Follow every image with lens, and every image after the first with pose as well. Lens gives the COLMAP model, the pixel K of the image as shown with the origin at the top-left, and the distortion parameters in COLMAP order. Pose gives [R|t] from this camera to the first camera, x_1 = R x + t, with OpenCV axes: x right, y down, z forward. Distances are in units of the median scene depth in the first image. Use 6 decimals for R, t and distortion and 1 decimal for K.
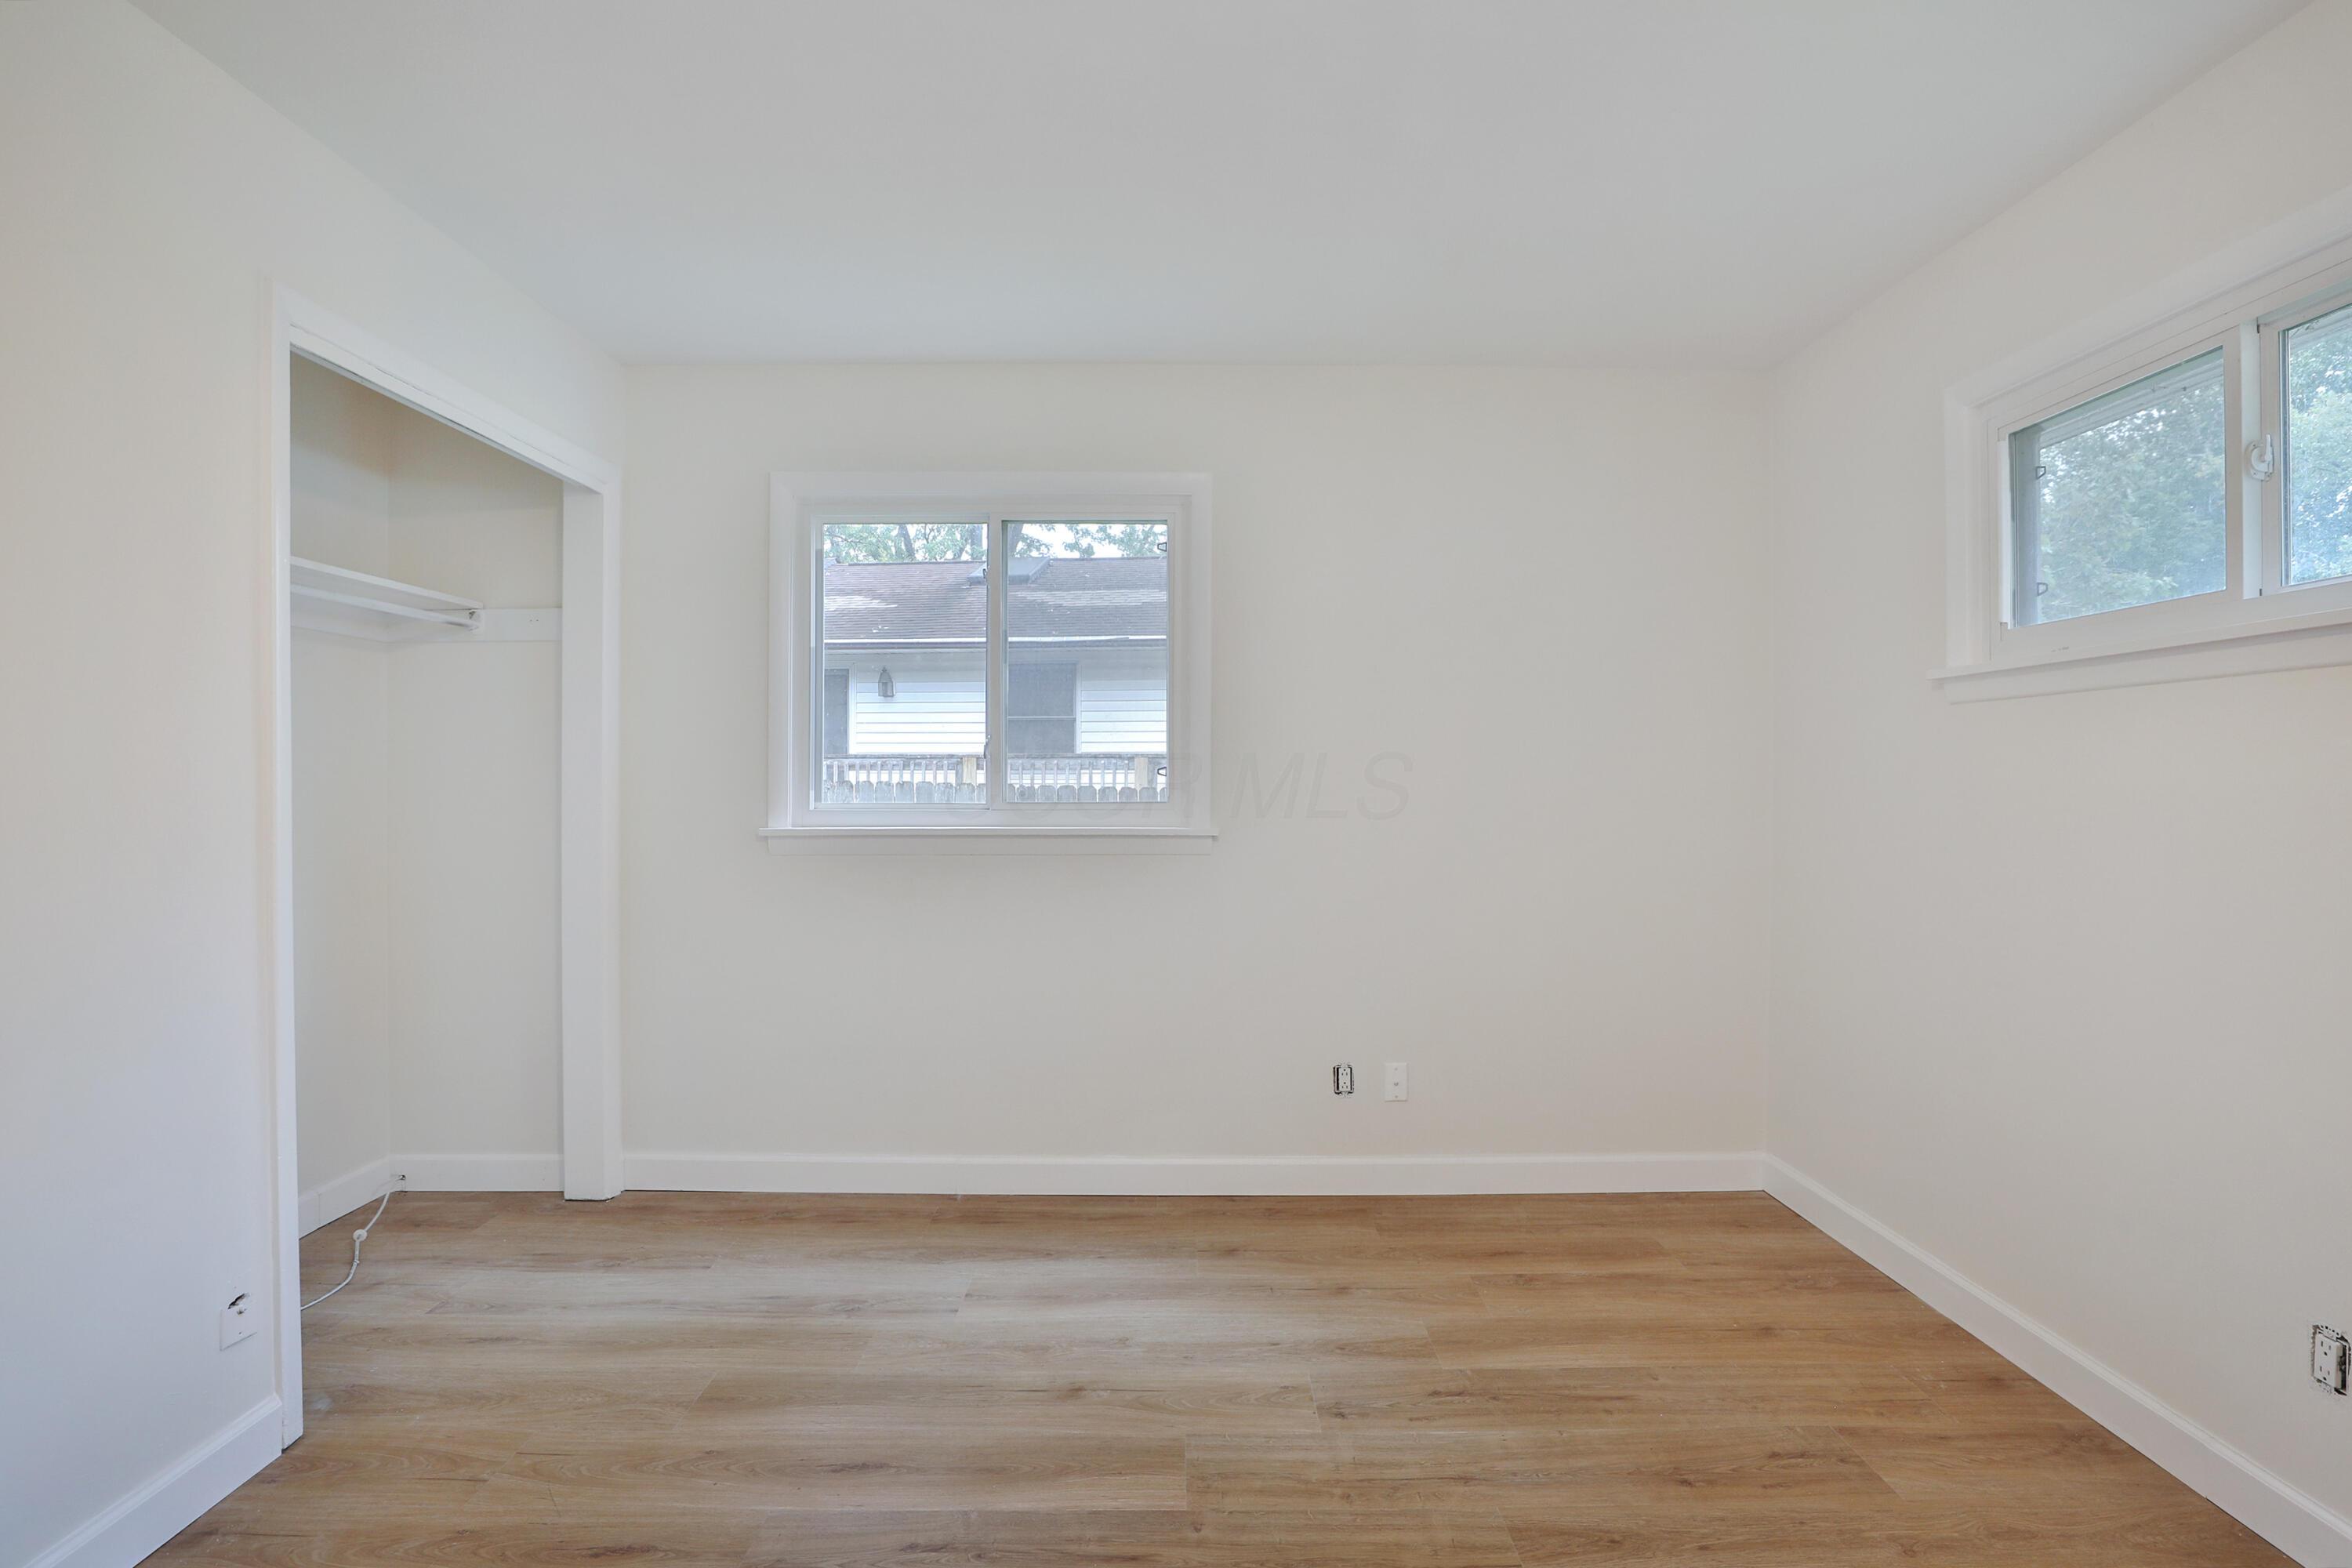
lens RADIAL K [[1180.9, 0, 1192.0], [0, 1180.9, 776.5], [0, 0, 1]] dist [-0.040216, 0.015331]
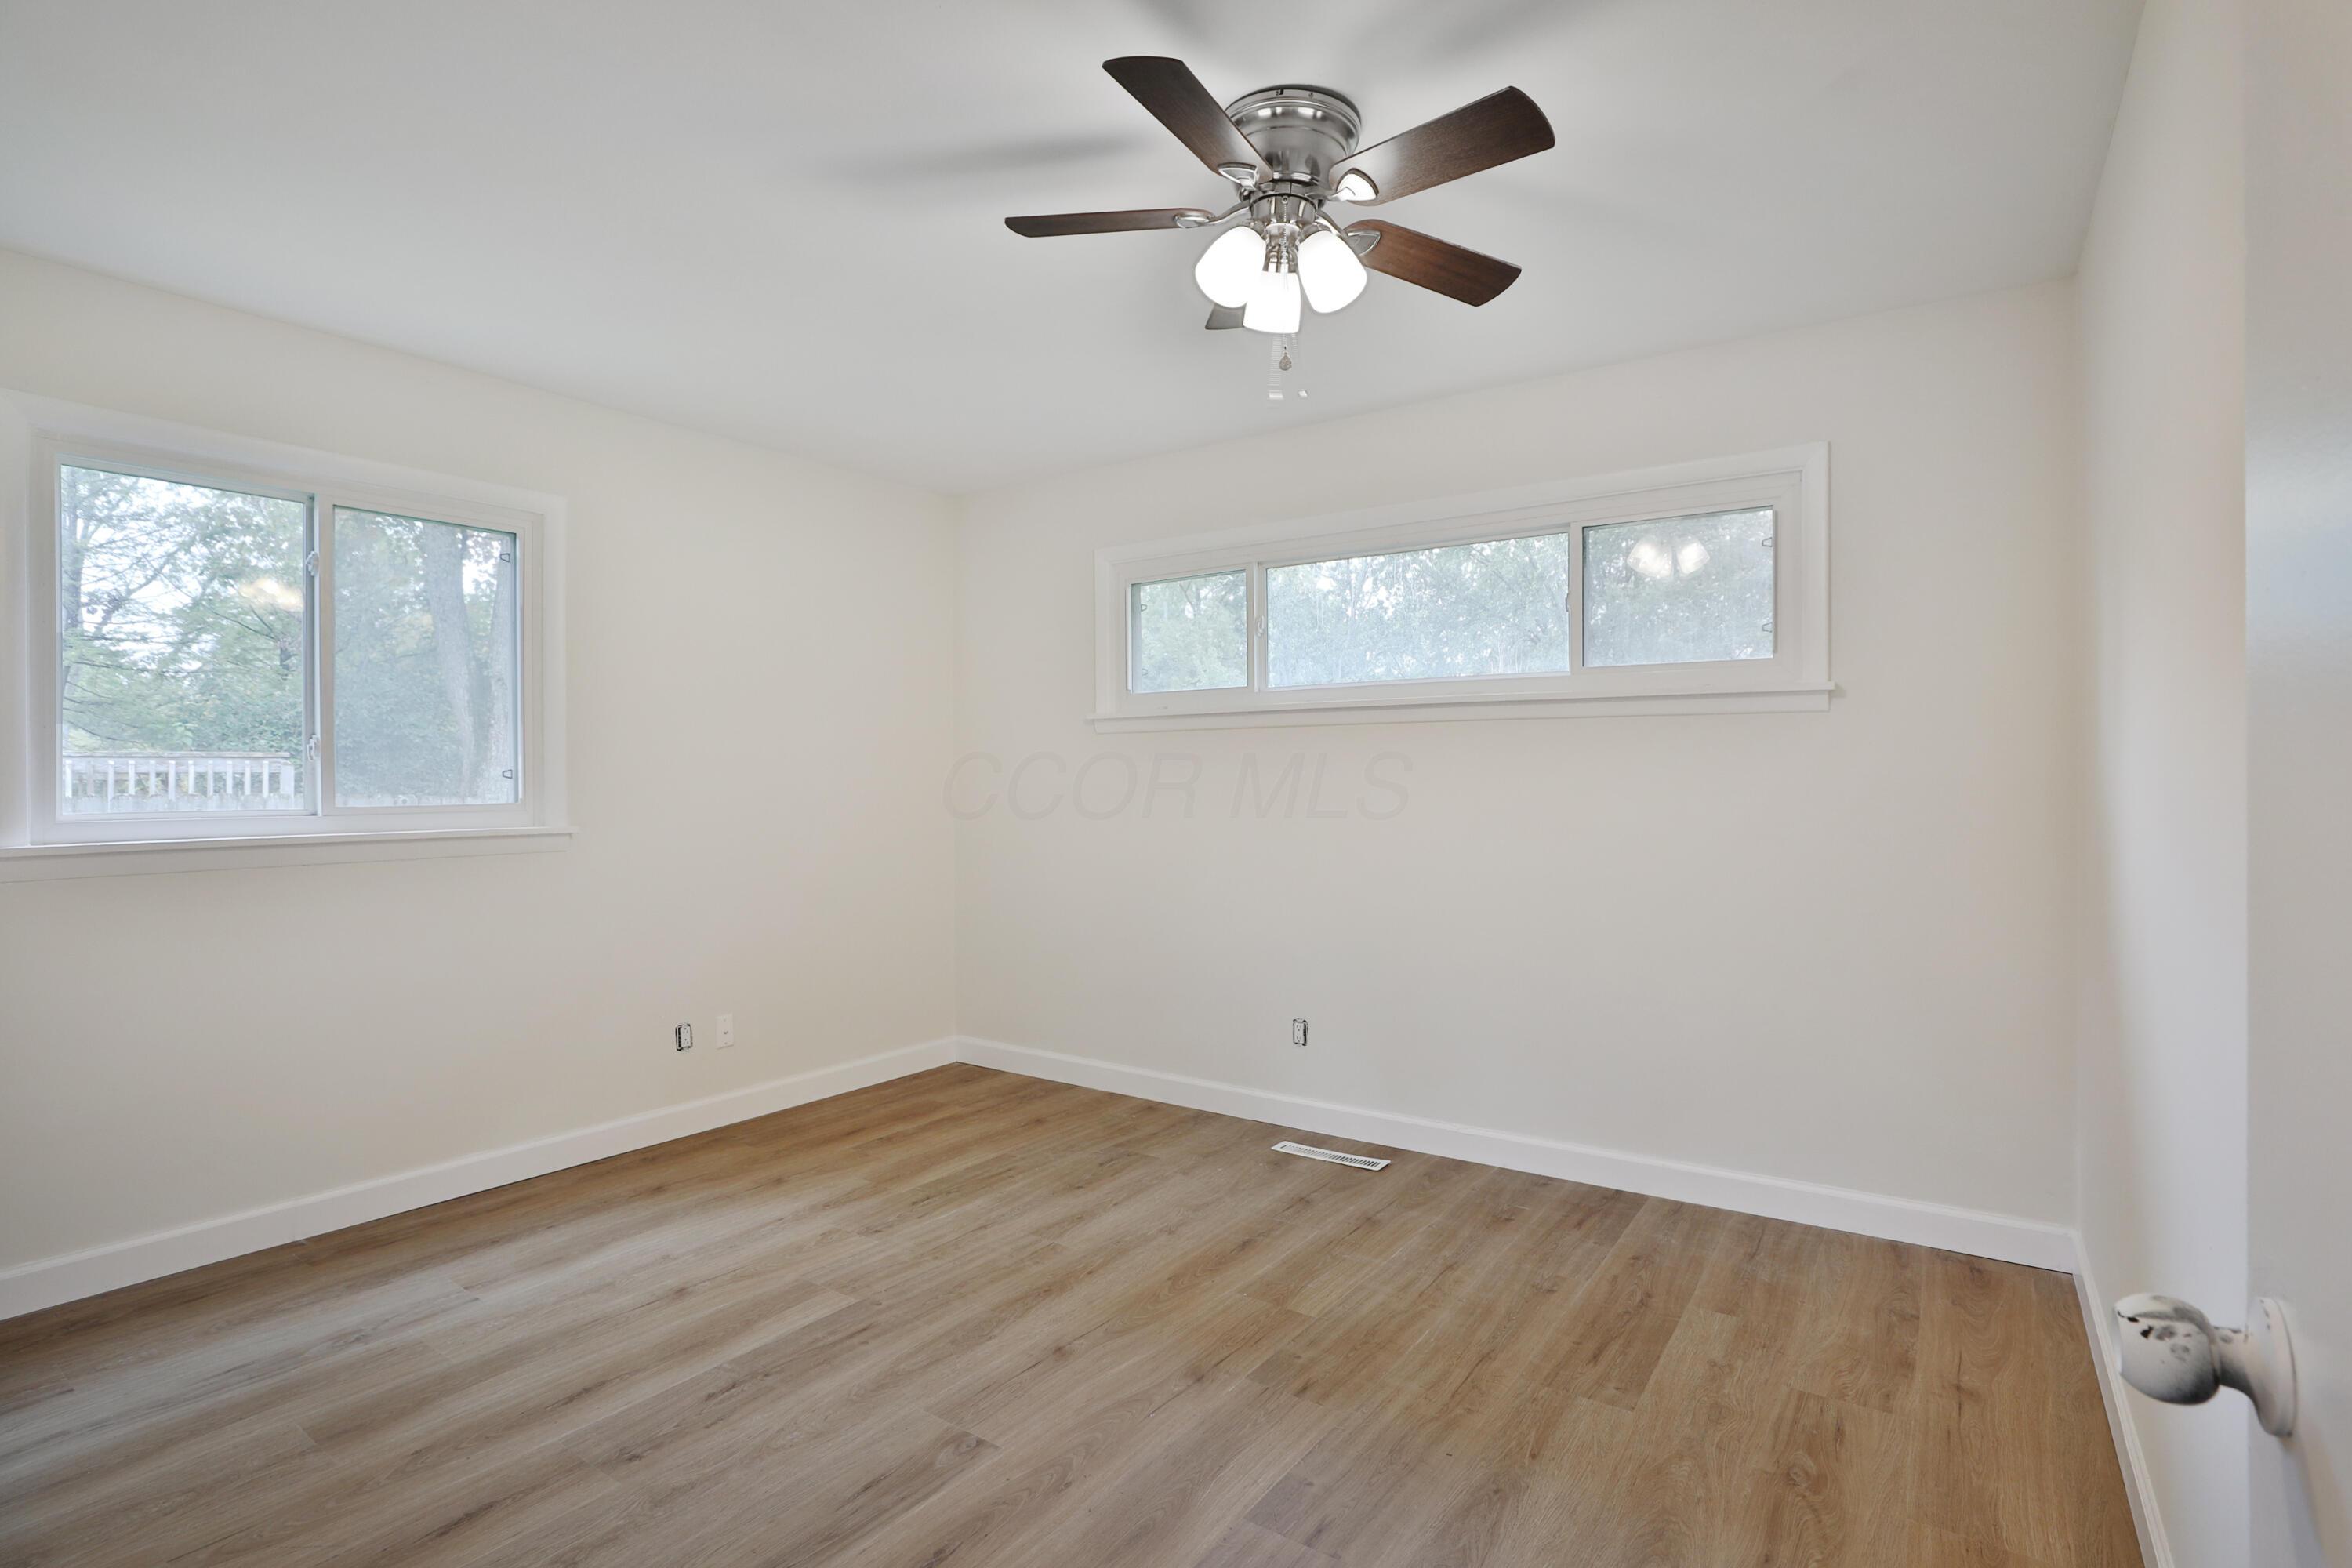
lens RADIAL K [[1125.0, 0, 1189.8], [0, 1125.0, 780.5], [0, 0, 1]] dist [-0.001698, -0.000559]
pose [[0.586938, -0.002761, 0.809627, -0.578960], [0.004441, 0.999990, 0.000191, 0.005346], [-0.809620, 0.003484, 0.586944, -0.076619]]
